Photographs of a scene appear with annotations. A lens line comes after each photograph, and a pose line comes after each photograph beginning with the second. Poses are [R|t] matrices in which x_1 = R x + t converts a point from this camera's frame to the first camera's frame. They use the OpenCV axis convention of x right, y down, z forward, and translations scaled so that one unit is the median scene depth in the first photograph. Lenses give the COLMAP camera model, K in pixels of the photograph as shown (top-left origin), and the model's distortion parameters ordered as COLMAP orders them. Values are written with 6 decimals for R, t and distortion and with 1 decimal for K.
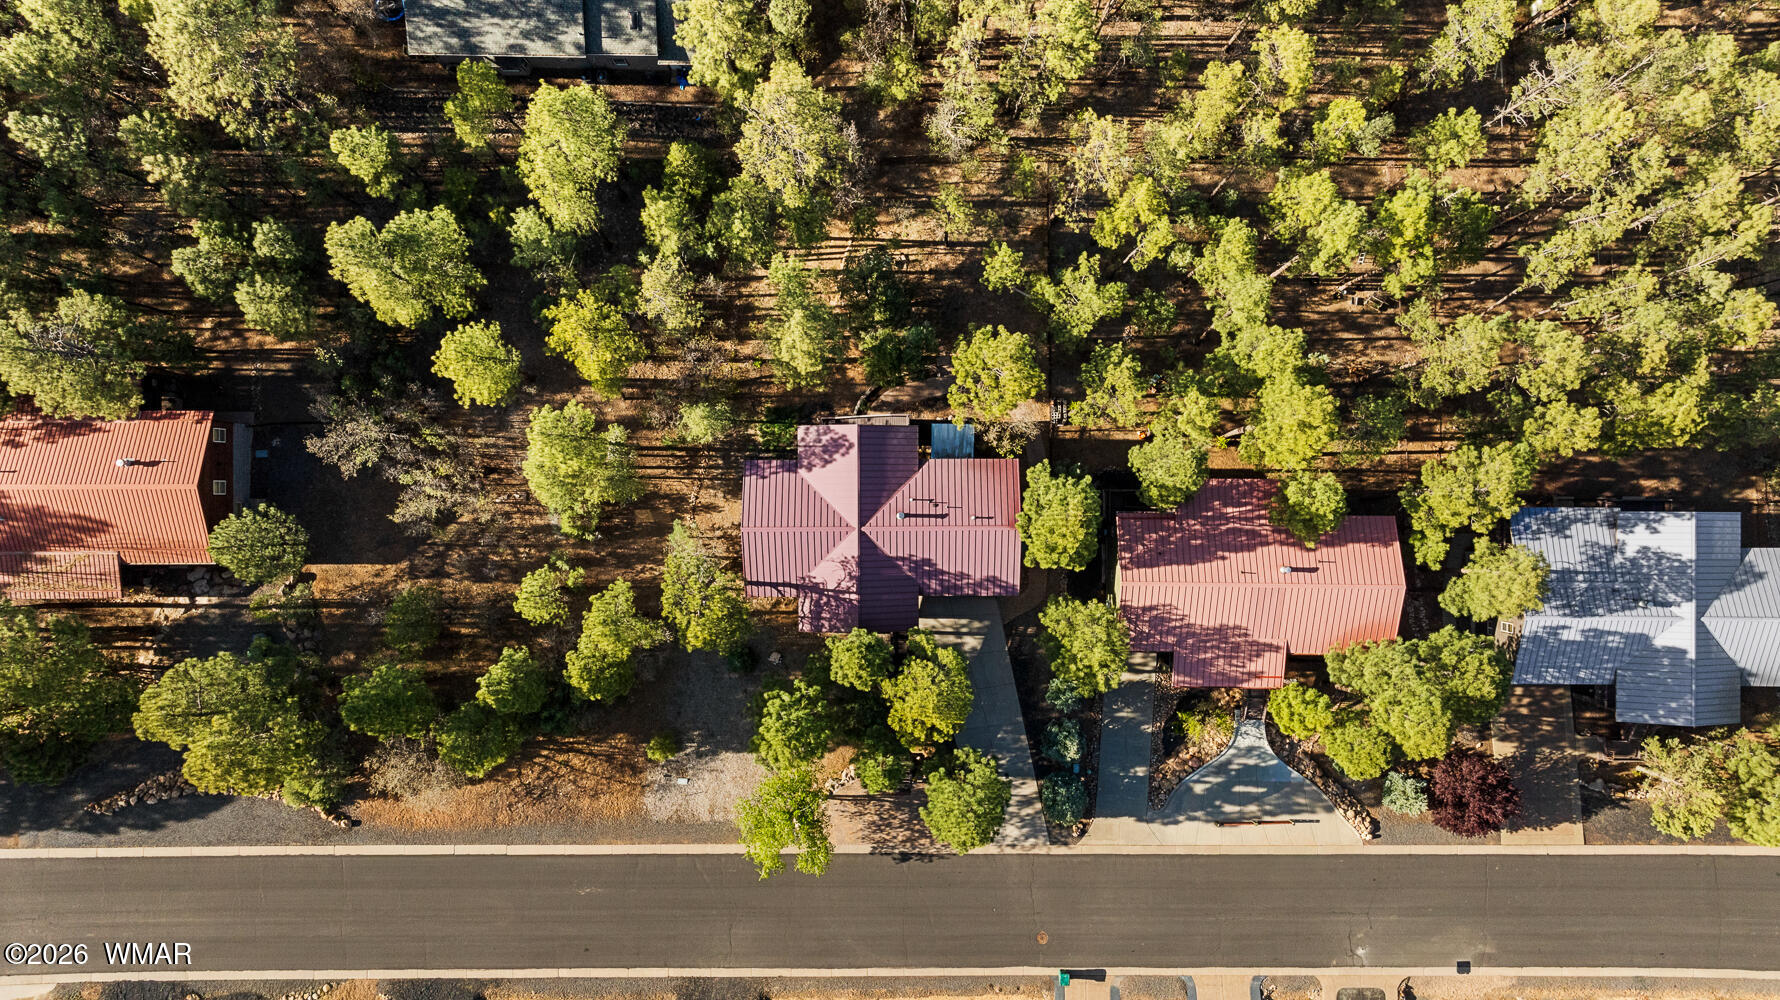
lens RADIAL K [[1263.6, 0, 890.7], [0, 1263.6, 496.6], [0, 0, 1]] dist [-0.015099, 0.042623]
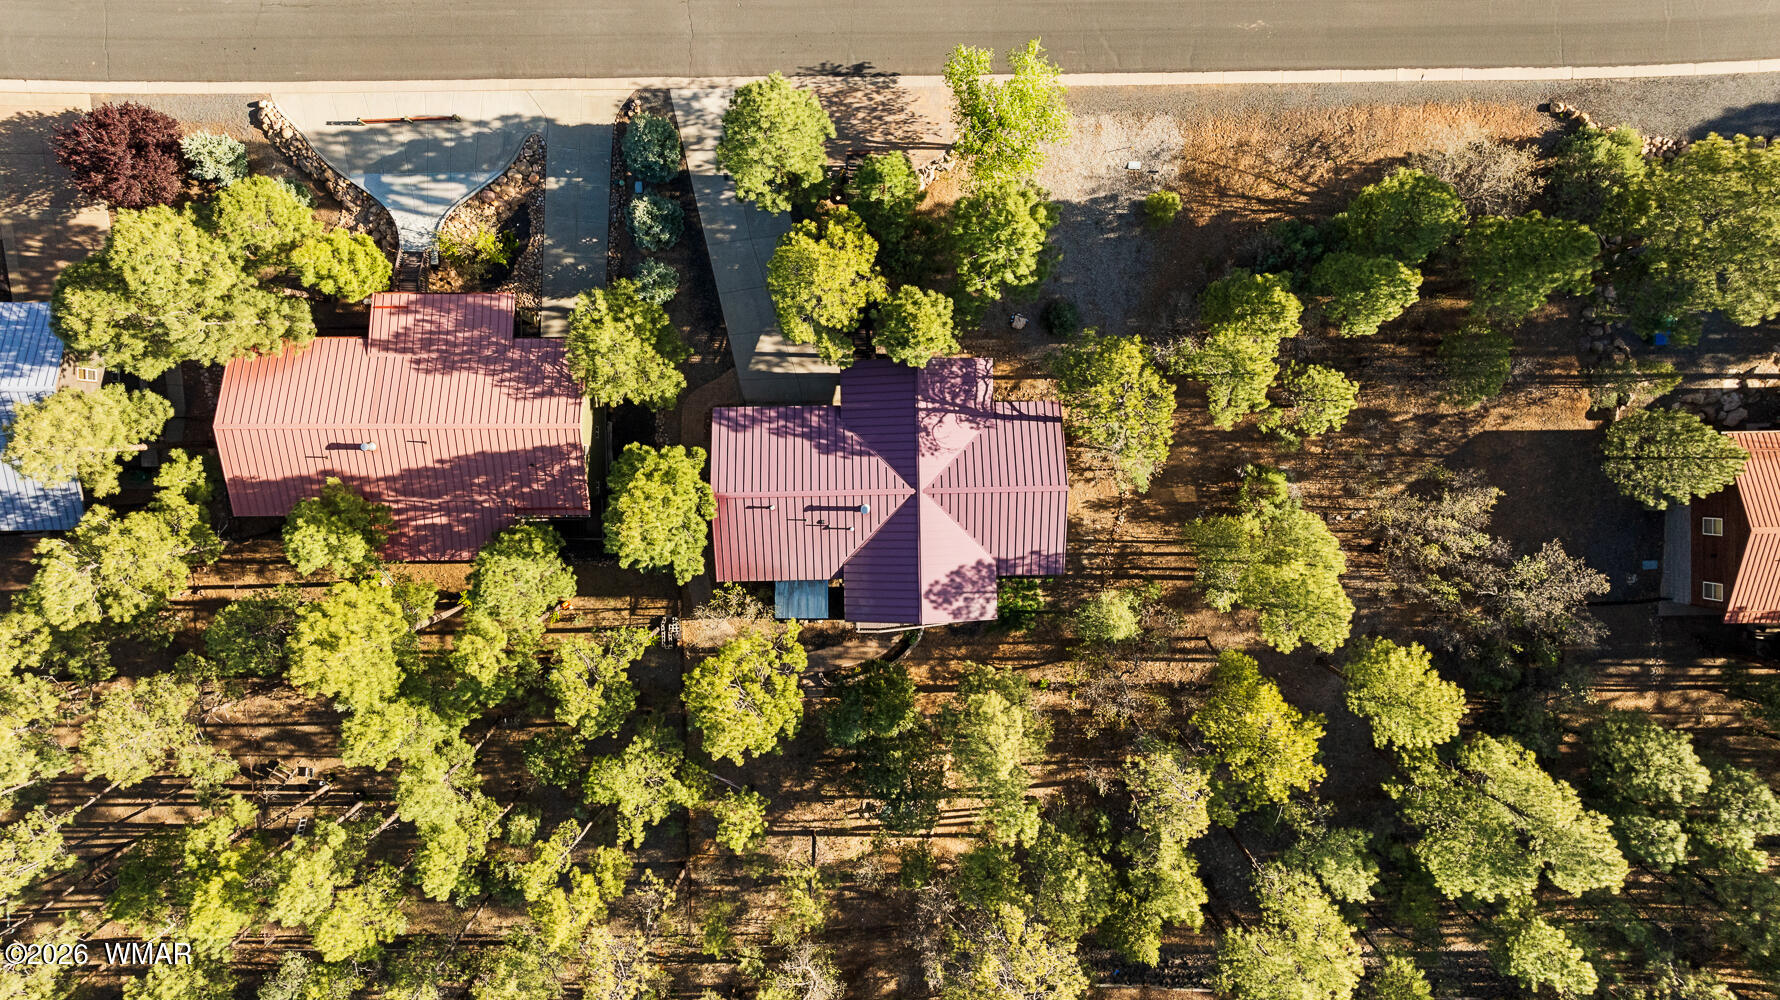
lens RADIAL K [[1263.6, 0, 890.7], [0, 1263.6, 496.6], [0, 0, 1]] dist [-0.015099, 0.042623]
pose [[-0.999822, 0.014491, -0.012103, 0.001314], [-0.014163, -0.999542, -0.026727, 0.042976], [-0.012485, -0.026550, 0.999570, 0.213467]]
